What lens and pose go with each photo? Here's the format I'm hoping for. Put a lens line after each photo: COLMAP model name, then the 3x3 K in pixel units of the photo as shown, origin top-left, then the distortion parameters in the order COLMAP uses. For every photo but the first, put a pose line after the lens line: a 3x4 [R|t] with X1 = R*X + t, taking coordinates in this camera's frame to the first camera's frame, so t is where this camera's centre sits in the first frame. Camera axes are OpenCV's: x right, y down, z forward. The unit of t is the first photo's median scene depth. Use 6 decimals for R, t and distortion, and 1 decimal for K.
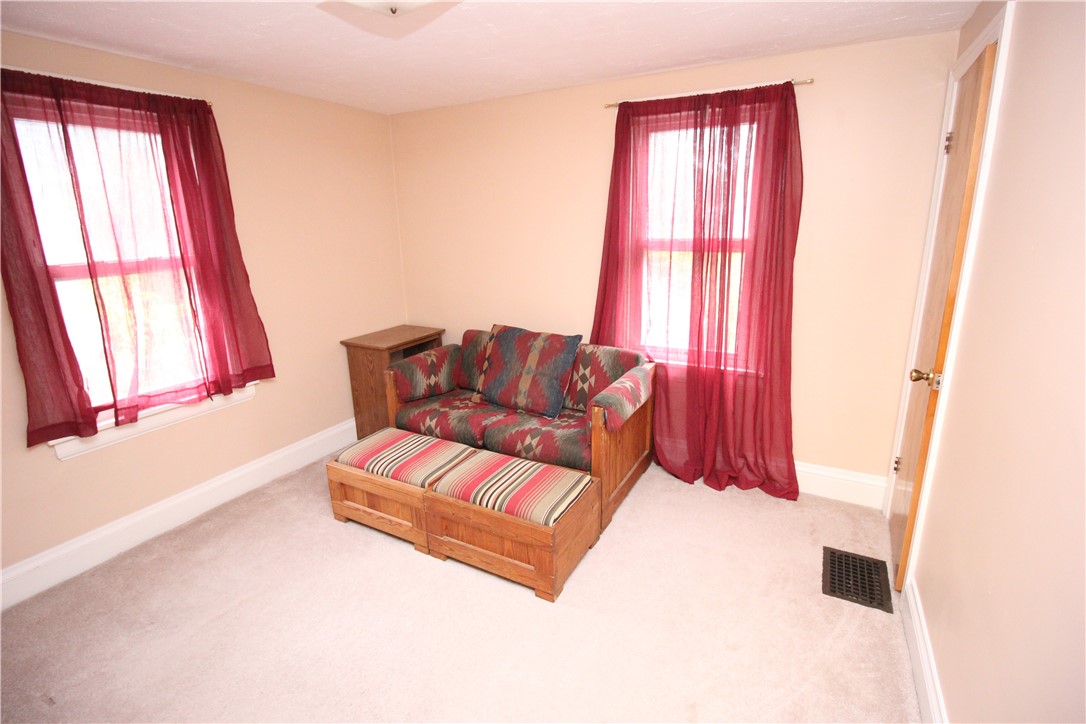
lens RADIAL K [[495.9, 0, 545.0], [0, 495.9, 360.9], [0, 0, 1]] dist [-0.003884, -0.000236]
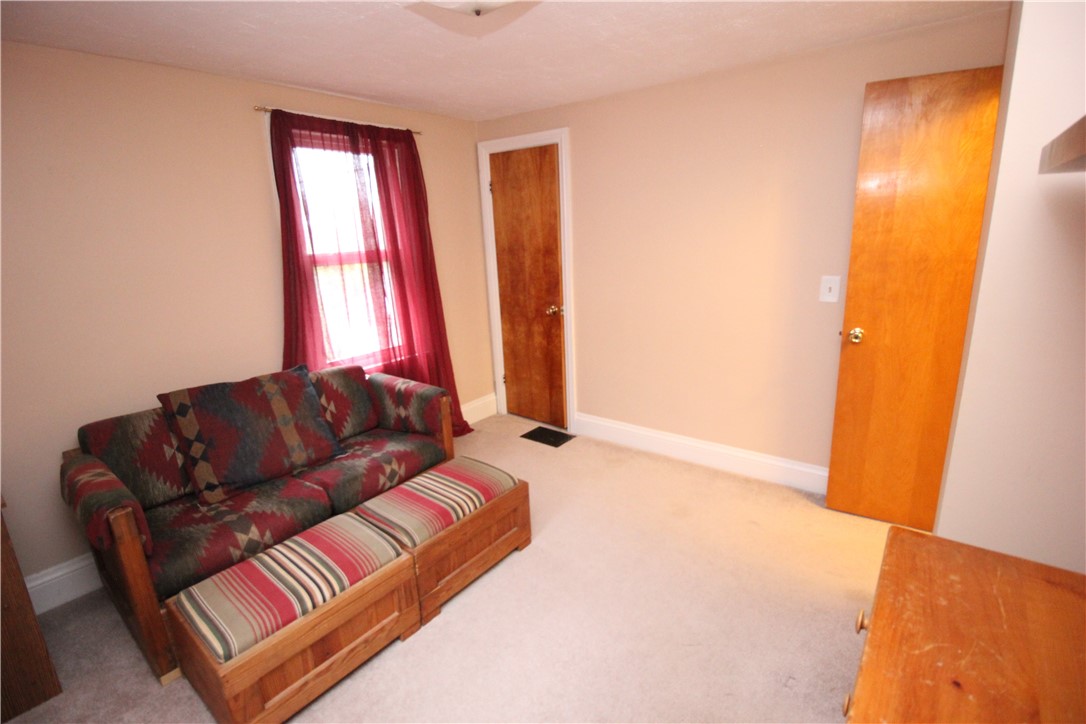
lens RADIAL K [[495.9, 0, 546.2], [0, 495.9, 360.5], [0, 0, 1]] dist [-0.003884, -0.000236]
pose [[0.181135, -0.243177, 0.952919, -0.773154], [0.300365, 0.936329, 0.181849, -0.100987], [-0.936467, 0.253284, 0.242644, 0.431656]]
